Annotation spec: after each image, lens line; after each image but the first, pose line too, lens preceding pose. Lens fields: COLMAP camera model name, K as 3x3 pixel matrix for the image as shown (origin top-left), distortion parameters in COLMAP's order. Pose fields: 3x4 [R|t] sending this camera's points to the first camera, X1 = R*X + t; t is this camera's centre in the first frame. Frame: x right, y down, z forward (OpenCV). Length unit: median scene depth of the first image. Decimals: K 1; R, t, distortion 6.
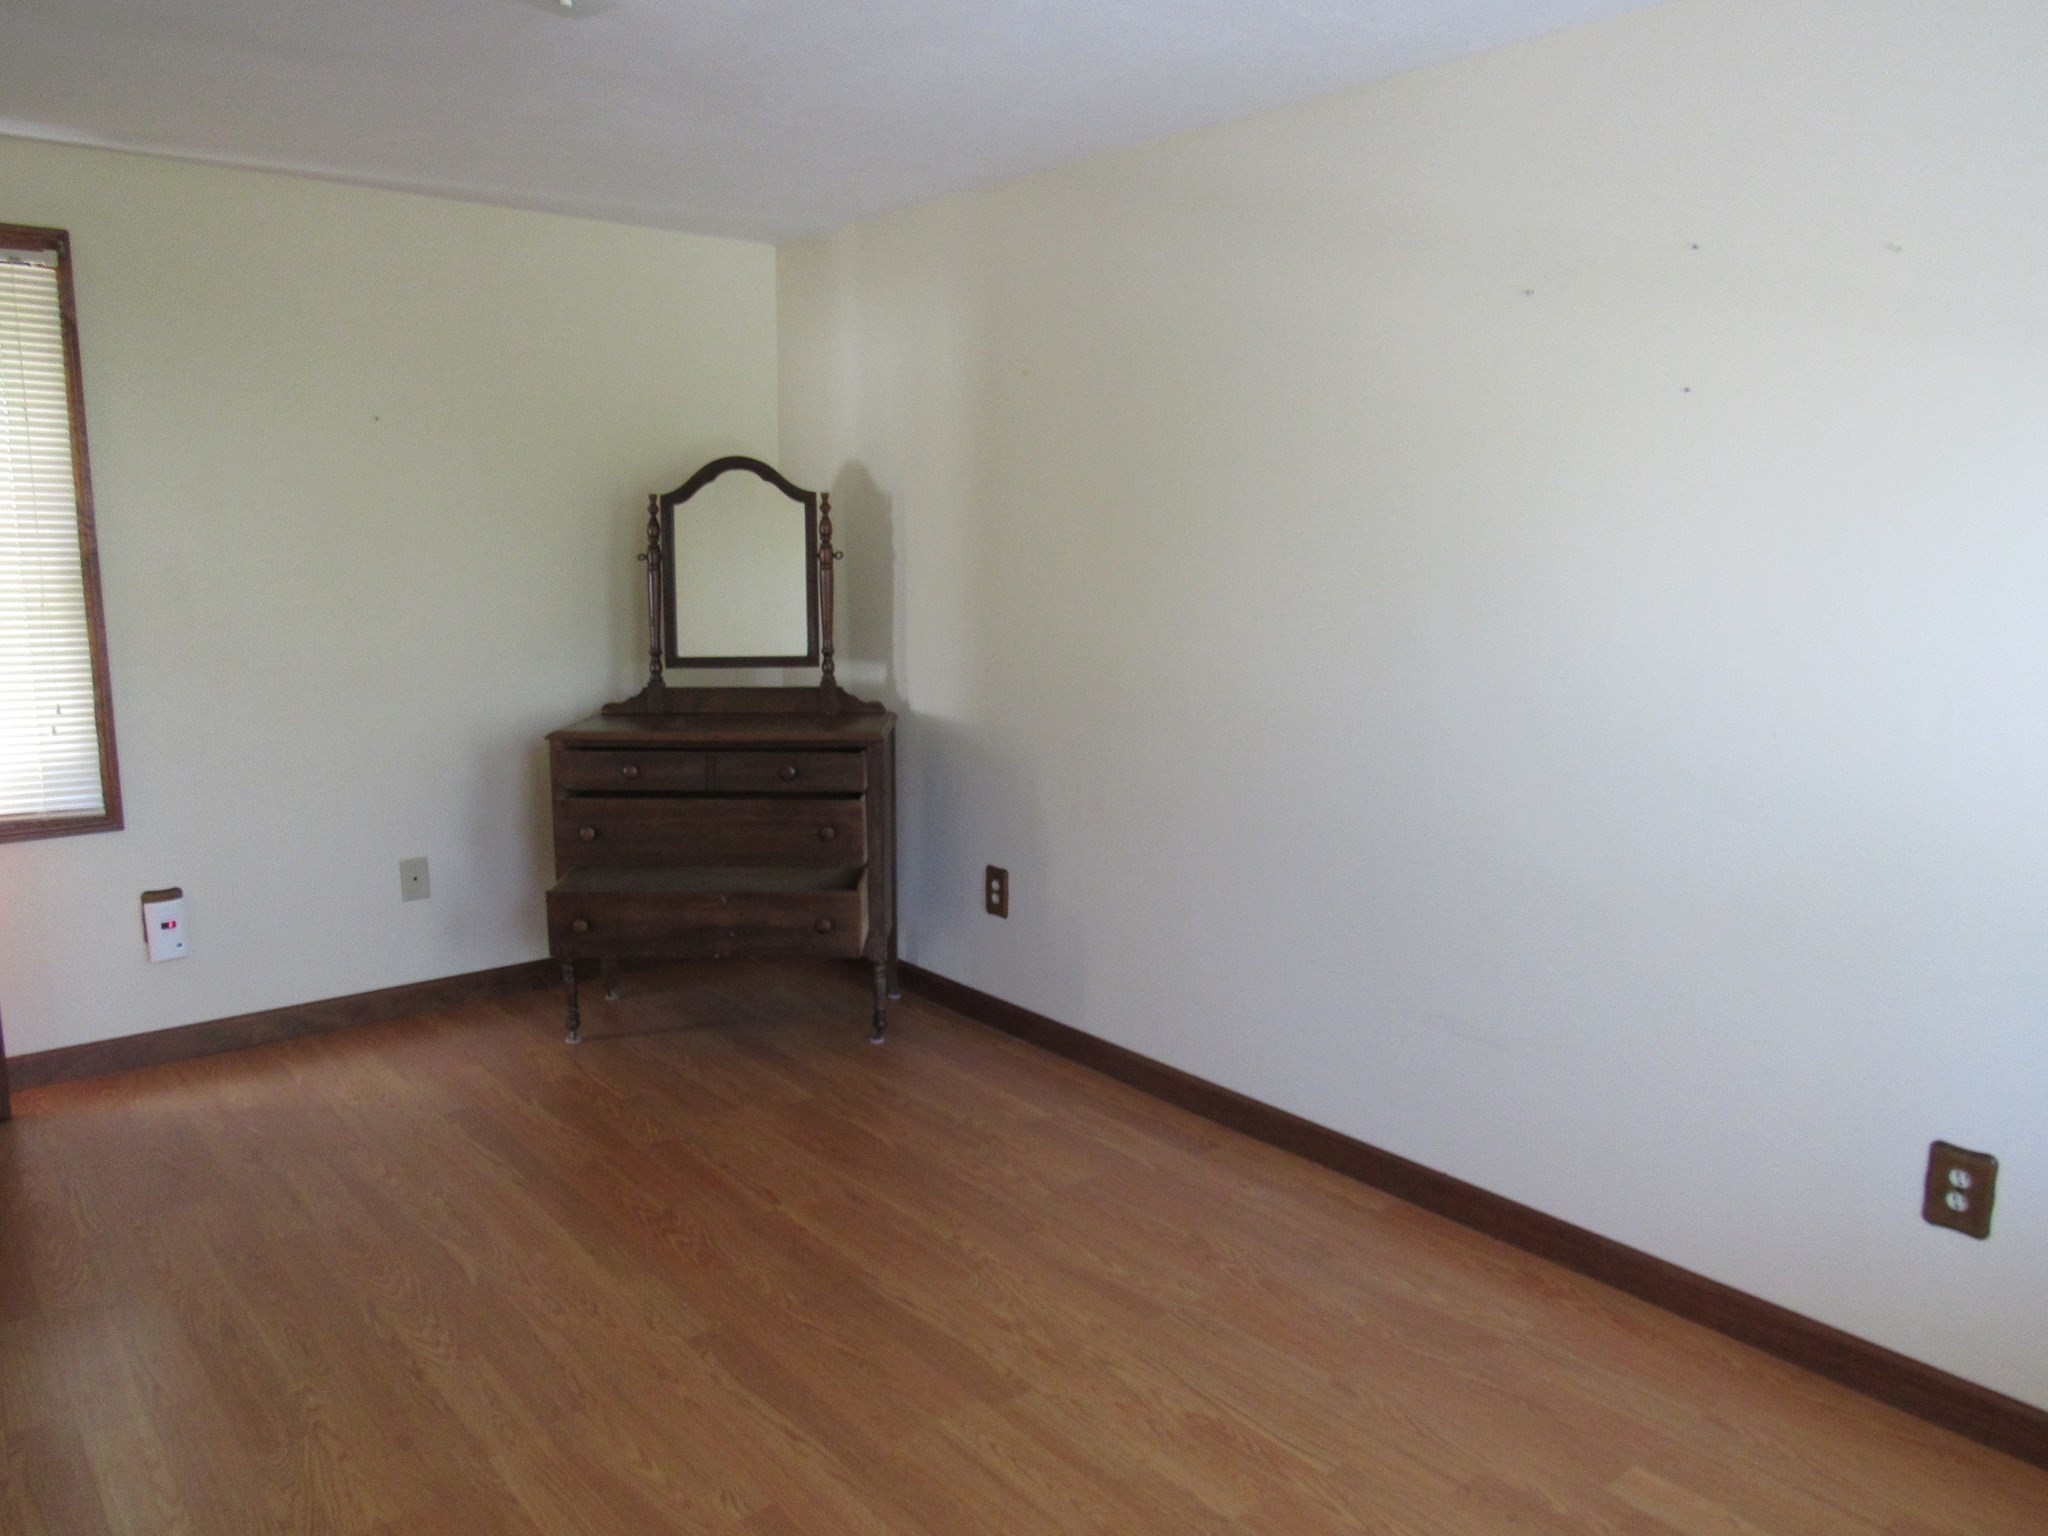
lens RADIAL K [[1459.7, 0, 1024.1], [0, 1459.7, 760.6], [0, 0, 1]] dist [-0.022592, 0.000194]
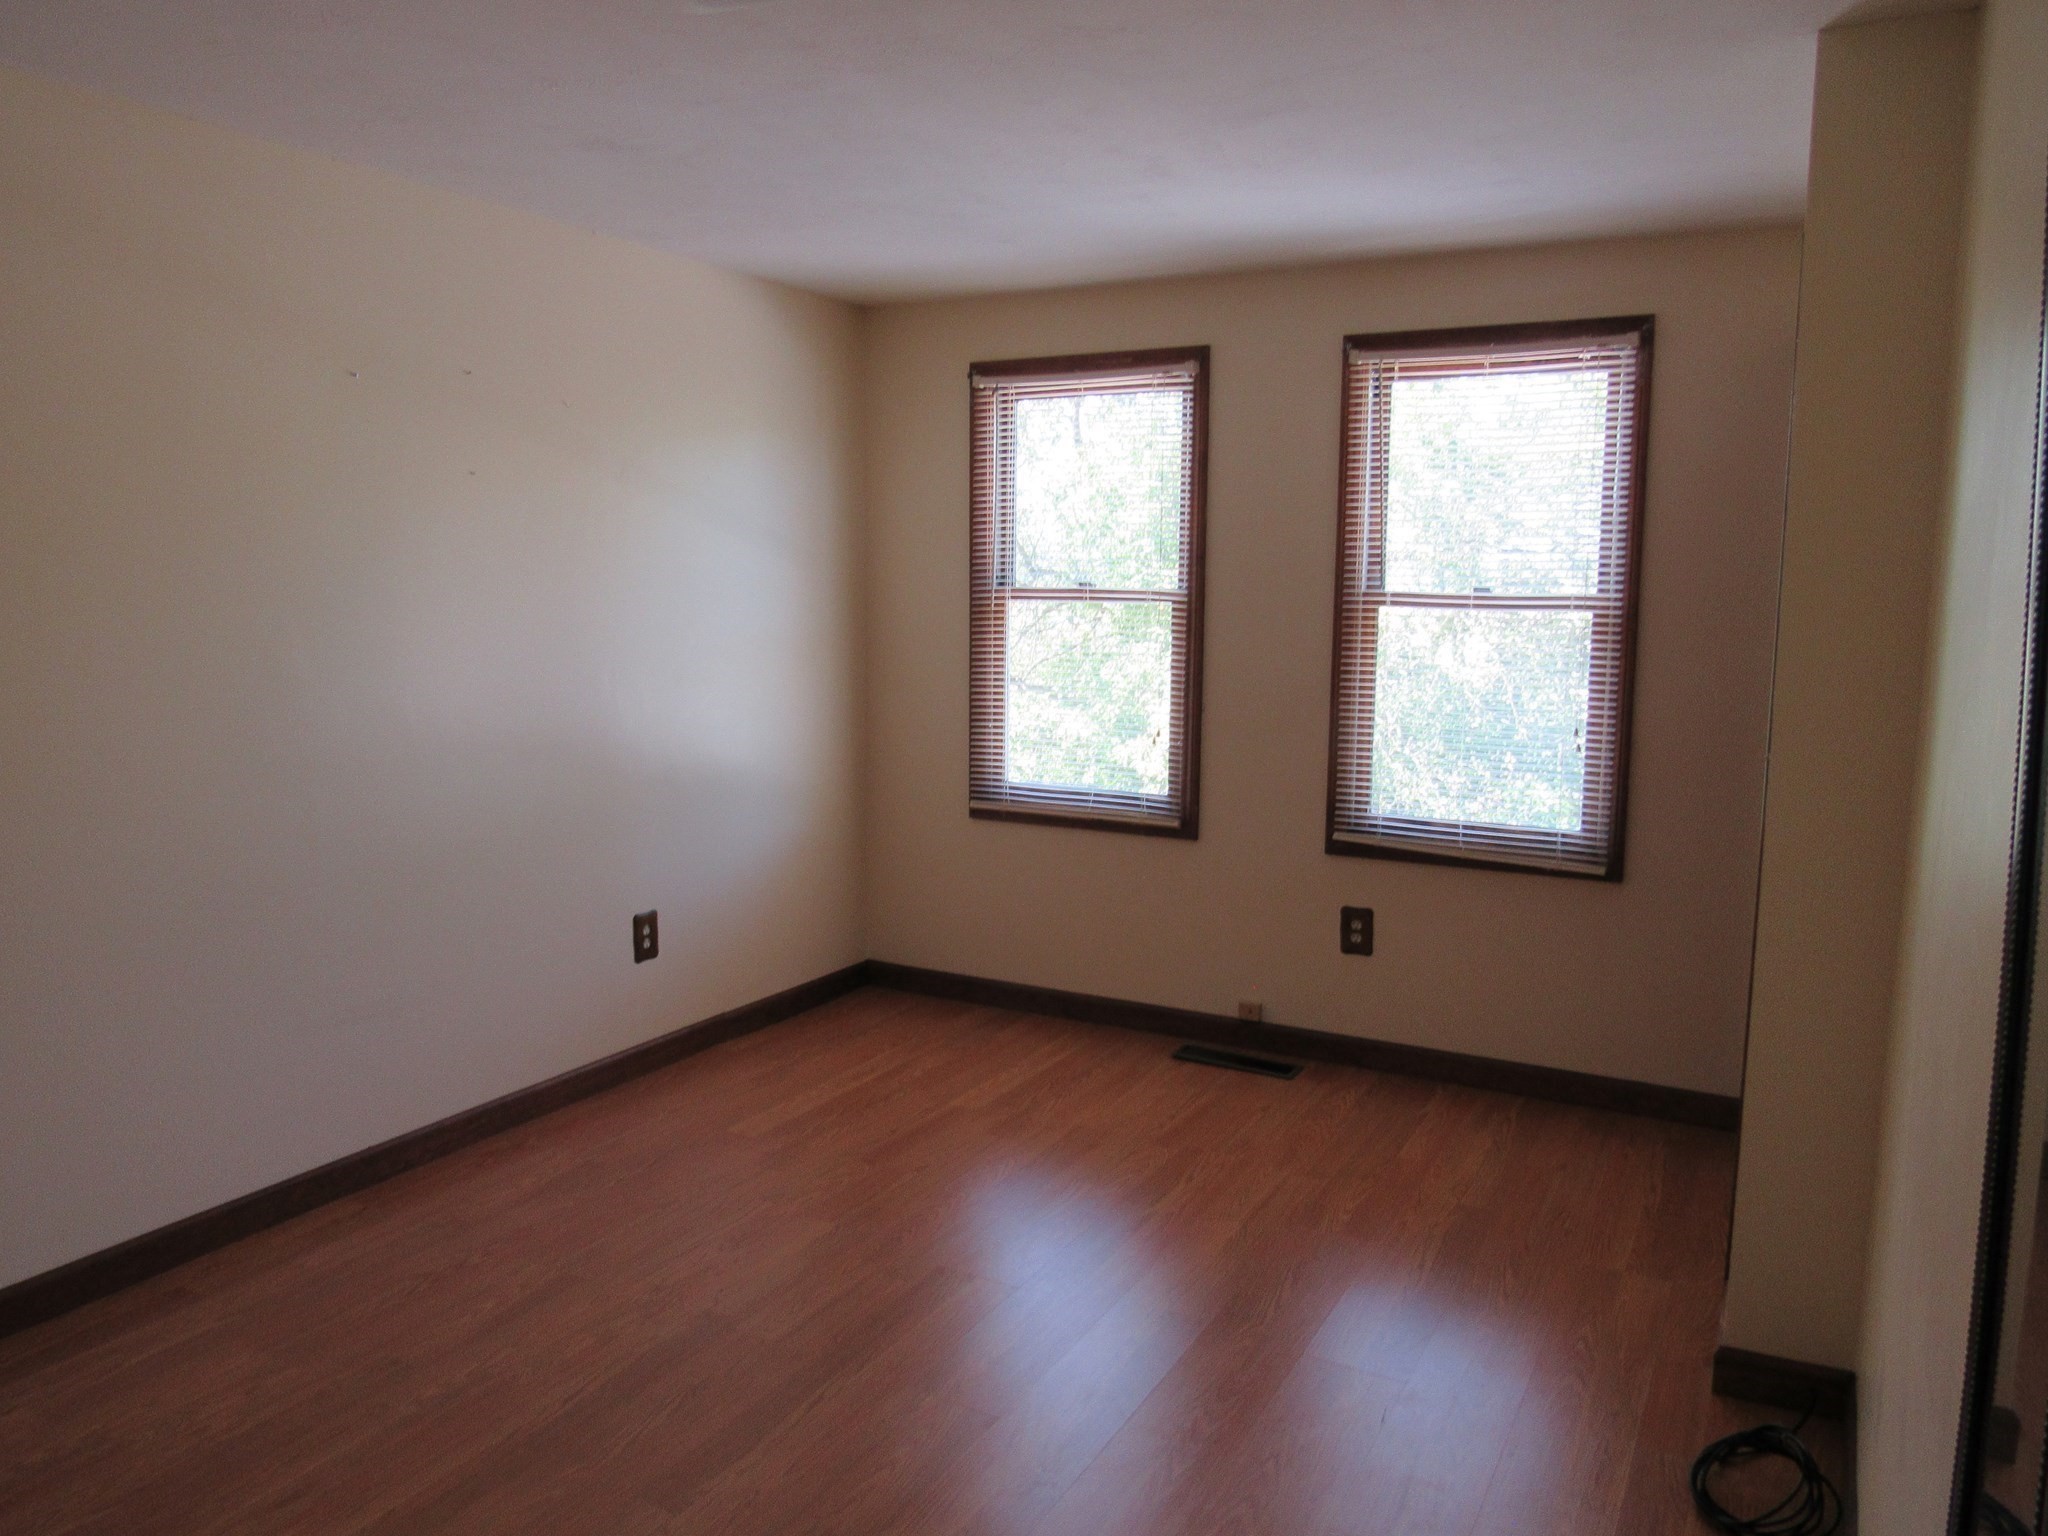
lens RADIAL K [[1459.7, 0, 1020.6], [0, 1459.7, 775.9], [0, 0, 1]] dist [-0.022592, 0.000194]
pose [[-0.351207, -0.143804, 0.925189, -0.997956], [0.136760, 0.969658, 0.202631, -0.172043], [-0.926256, 0.197694, -0.320884, 0.949311]]
